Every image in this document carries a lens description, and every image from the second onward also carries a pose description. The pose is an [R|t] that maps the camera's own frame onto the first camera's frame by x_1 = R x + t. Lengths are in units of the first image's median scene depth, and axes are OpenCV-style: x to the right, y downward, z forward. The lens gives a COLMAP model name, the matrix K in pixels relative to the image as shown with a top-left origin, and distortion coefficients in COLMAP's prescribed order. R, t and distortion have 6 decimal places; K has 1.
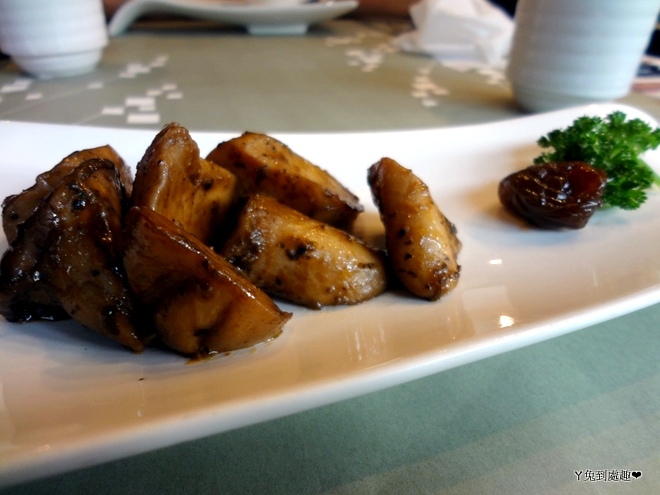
lens RADIAL K [[438.2, 0, 330.0], [0, 438.2, 247.5], [0, 0, 1]] dist [-0.025759, -0.000209]
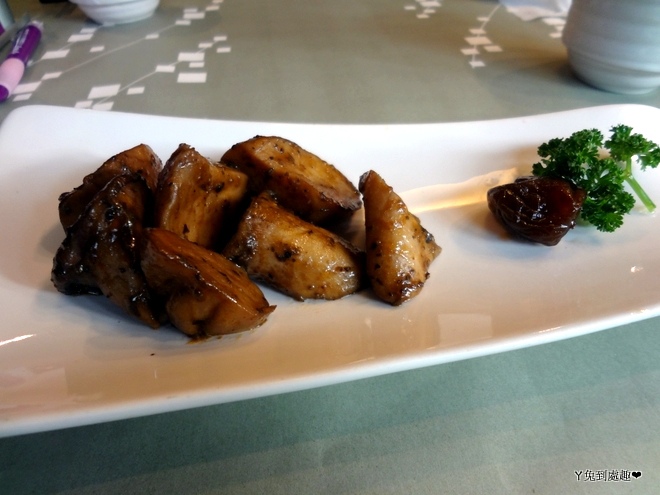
lens RADIAL K [[438.2, 0, 330.0], [0, 438.2, 247.5], [0, 0, 1]] dist [-0.025759, -0.000209]
pose [[0.988008, 0.081888, -0.130901, 0.200742], [-0.059220, 0.983916, 0.168529, -0.217372], [0.142596, -0.158756, 0.976966, -0.152065]]
